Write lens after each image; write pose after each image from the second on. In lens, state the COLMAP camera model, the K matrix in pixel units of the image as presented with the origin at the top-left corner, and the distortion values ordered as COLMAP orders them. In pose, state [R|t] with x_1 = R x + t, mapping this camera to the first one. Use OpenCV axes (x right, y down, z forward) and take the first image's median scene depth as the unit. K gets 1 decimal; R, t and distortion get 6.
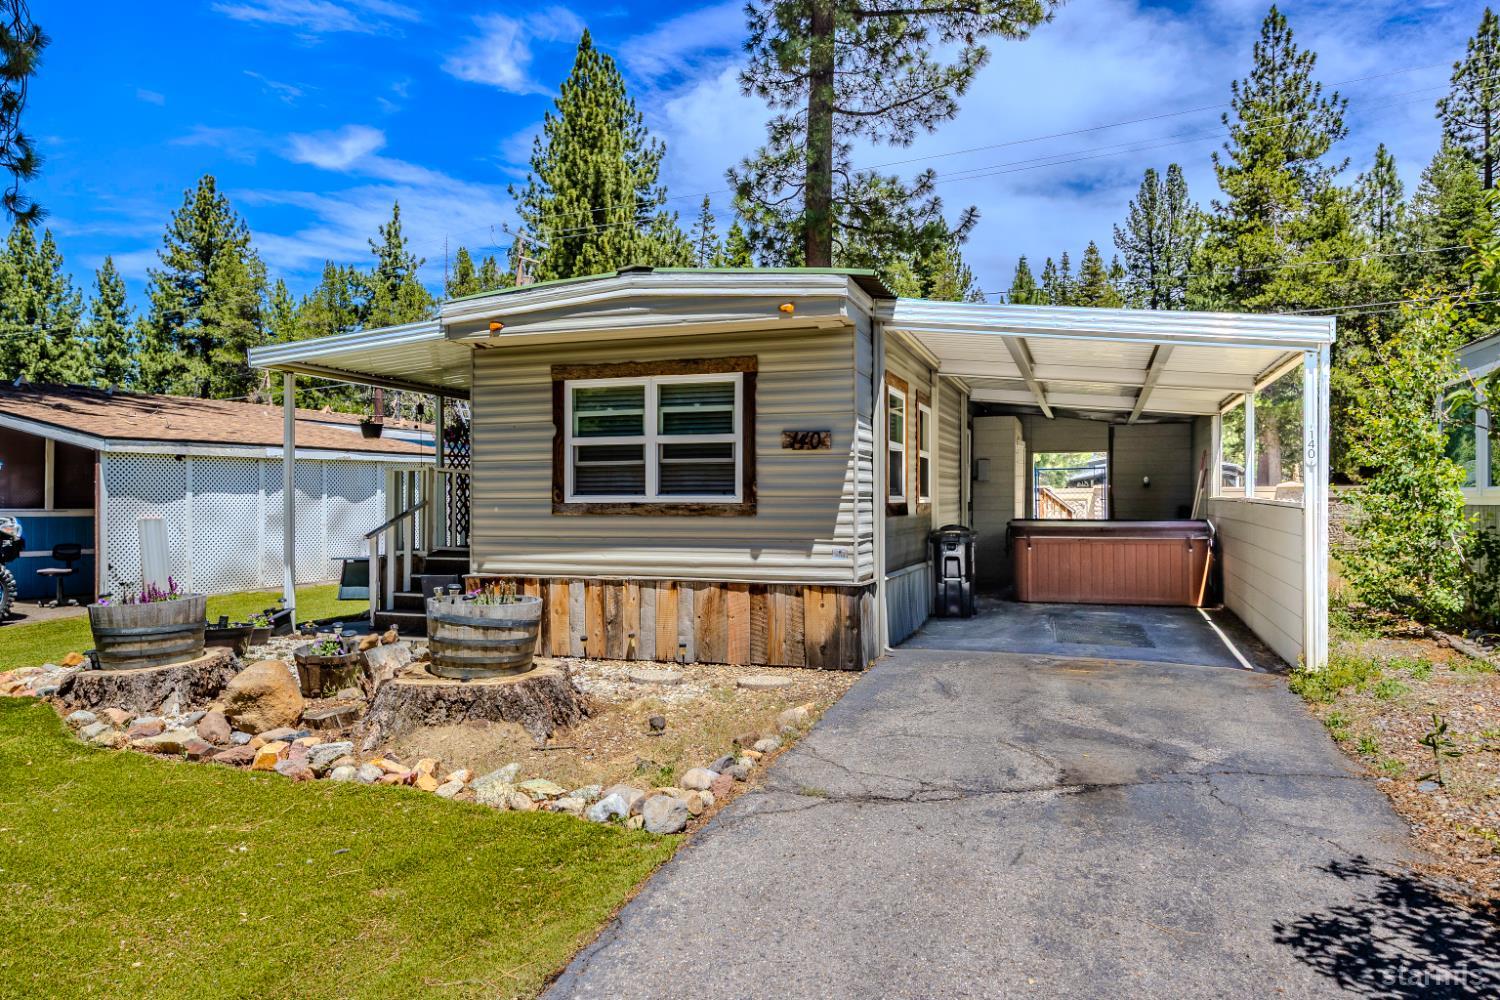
lens RADIAL K [[977.2, 0, 745.5], [0, 977.2, 505.8], [0, 0, 1]] dist [0.004626, -0.001732]
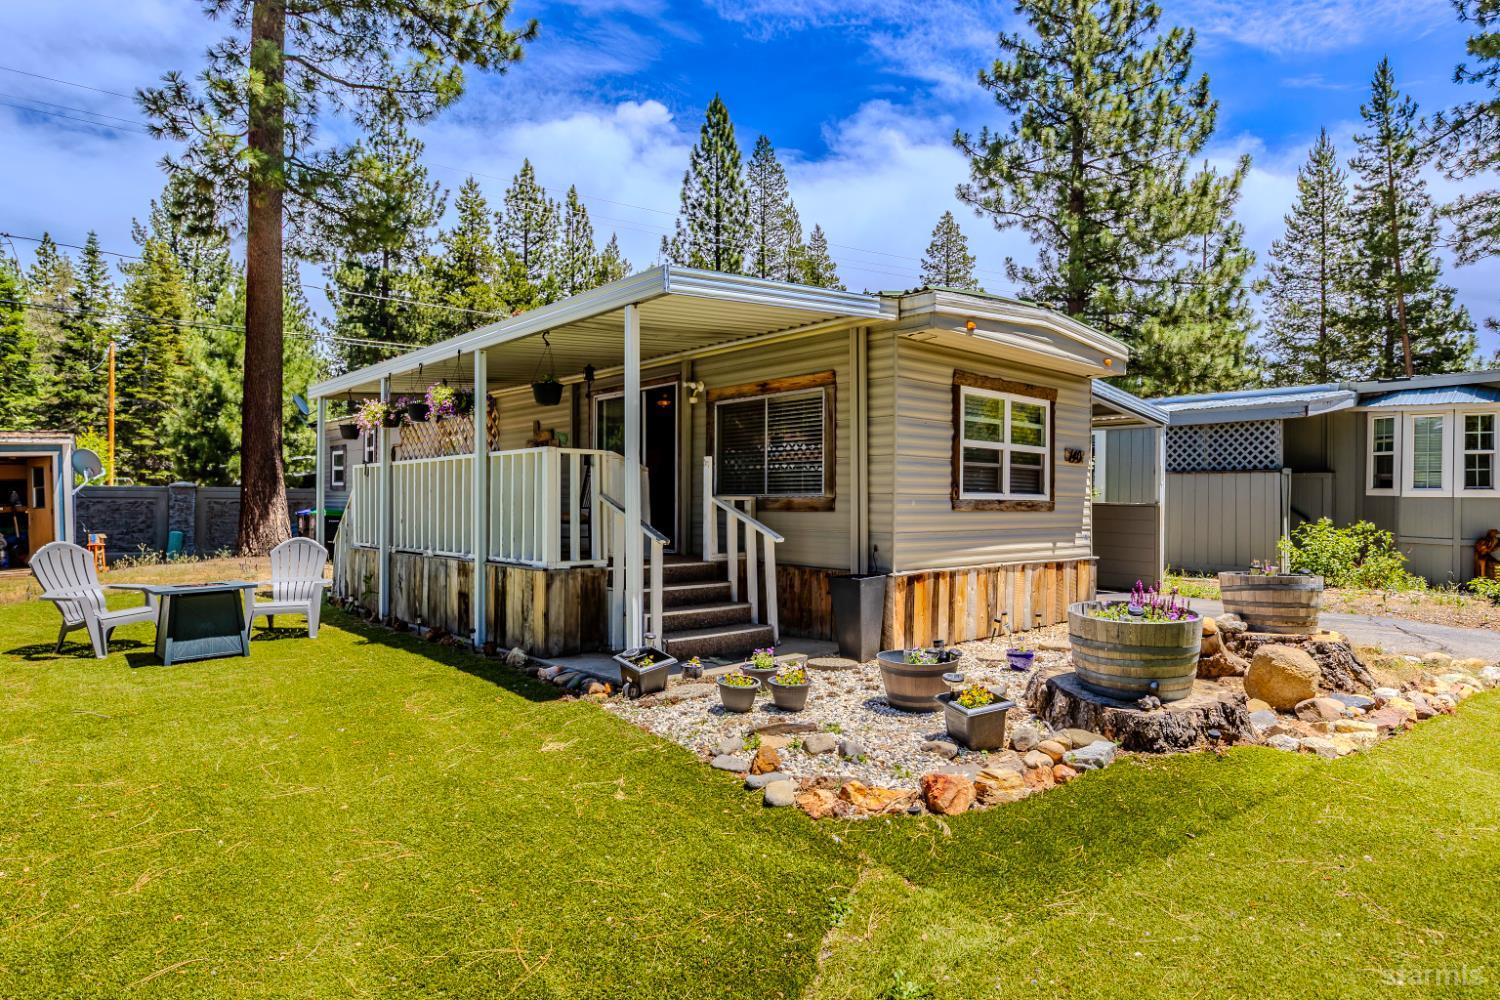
lens RADIAL K [[865.6, 0, 735.8], [0, 865.6, 503.9], [0, 0, 1]] dist [0.012913, -0.005109]
pose [[0.477853, 0.008344, 0.878400, -1.173059], [-0.002970, 0.999965, -0.007883, 0.010894], [-0.878435, 0.001158, 0.477861, 0.785137]]
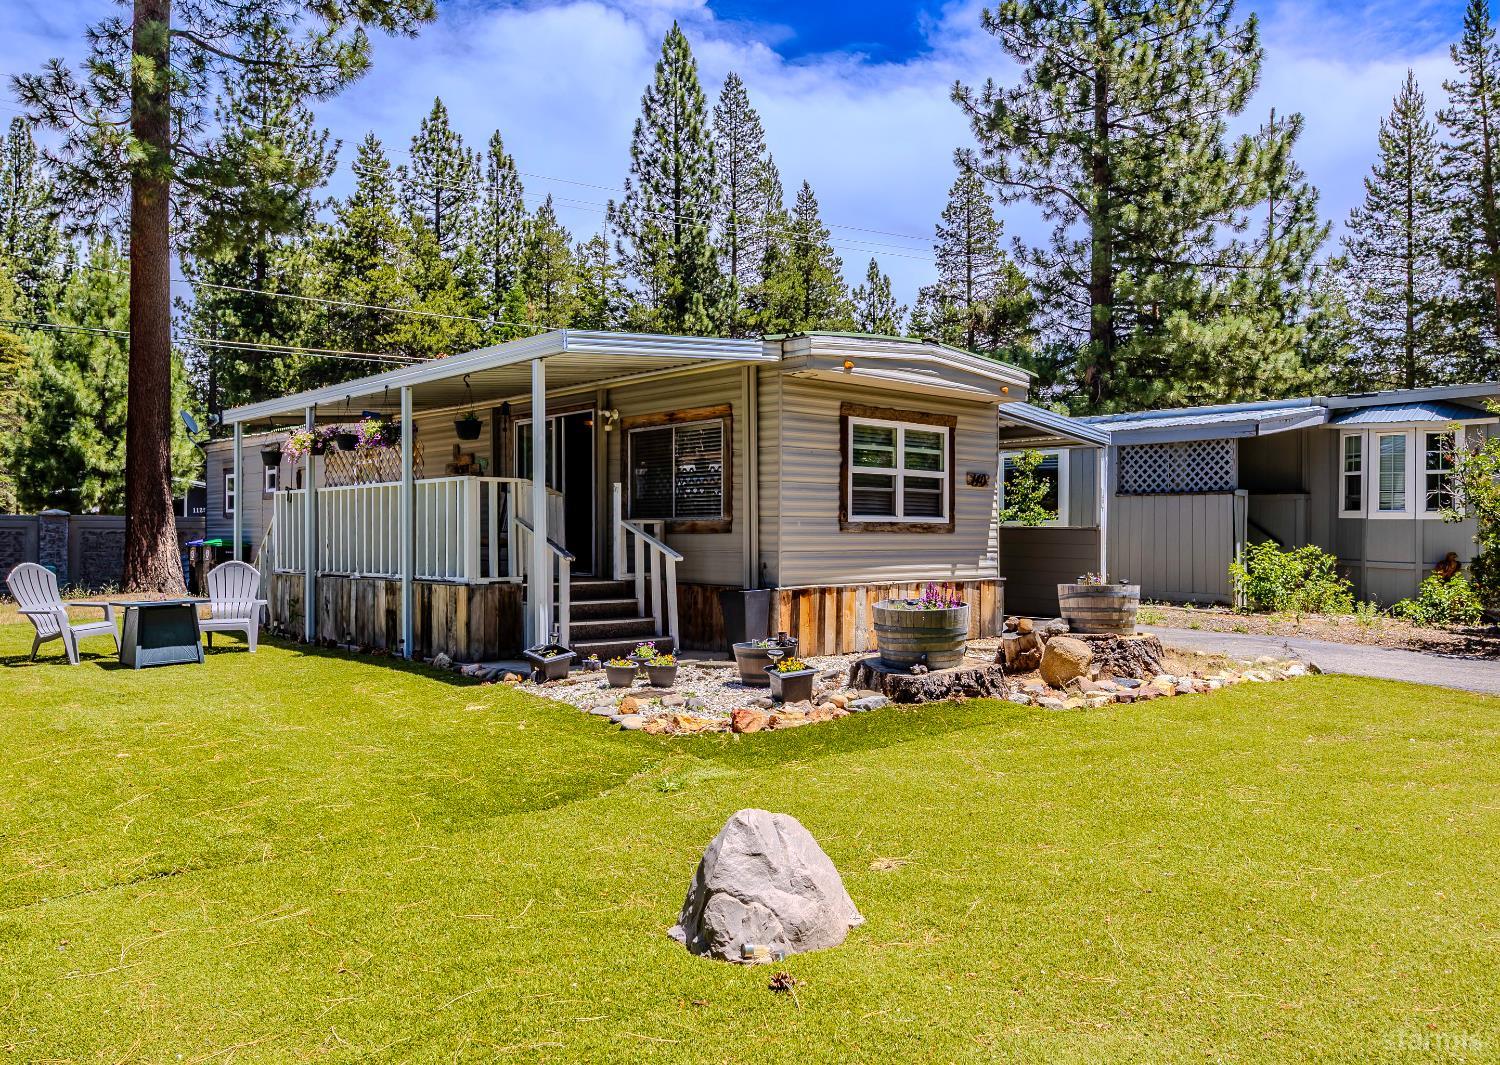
lens RADIAL K [[1166.1, 0, 711.1], [0, 1166.1, 543.9], [0, 0, 1]] dist [0.014388, -0.007217]
pose [[0.484513, 0.001038, 0.874784, -1.524262], [0.001367, 0.999997, -0.001944, 0.027150], [-0.874783, 0.002138, 0.484510, 0.484846]]
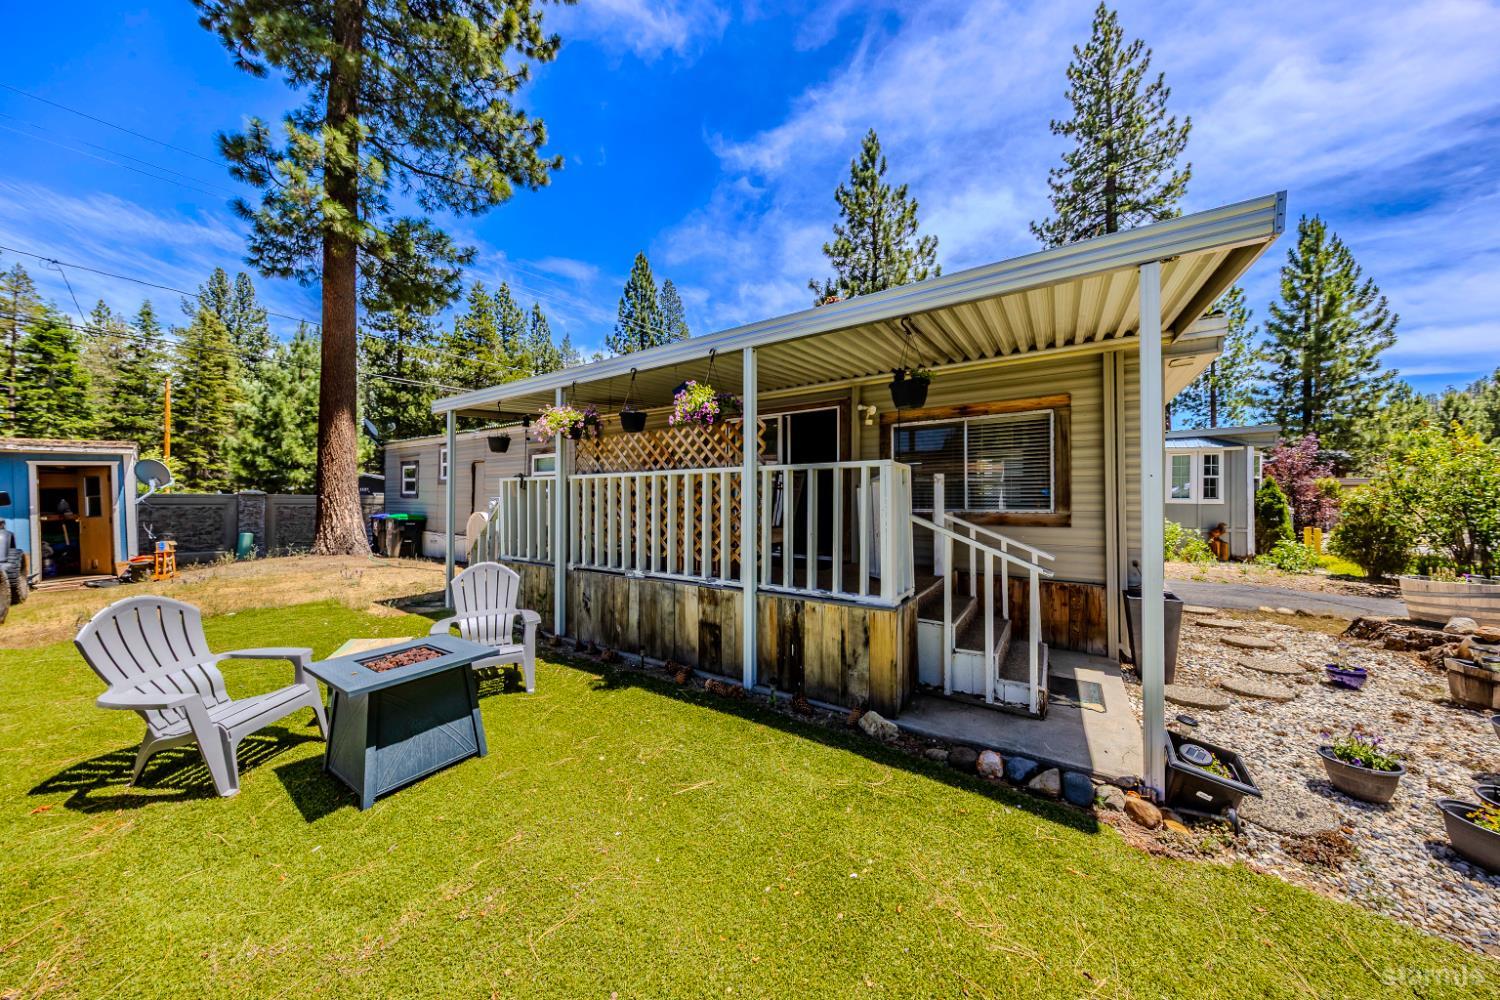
lens RADIAL K [[480.7, 0, 737.2], [0, 480.7, 501.9], [0, 0, 1]] dist [-0.001556, 0.000552]
pose [[0.241425, 0.005386, 0.970405, -0.916990], [0.001545, 0.999981, -0.005935, -0.015675], [-0.970418, 0.002932, 0.241412, 1.394430]]
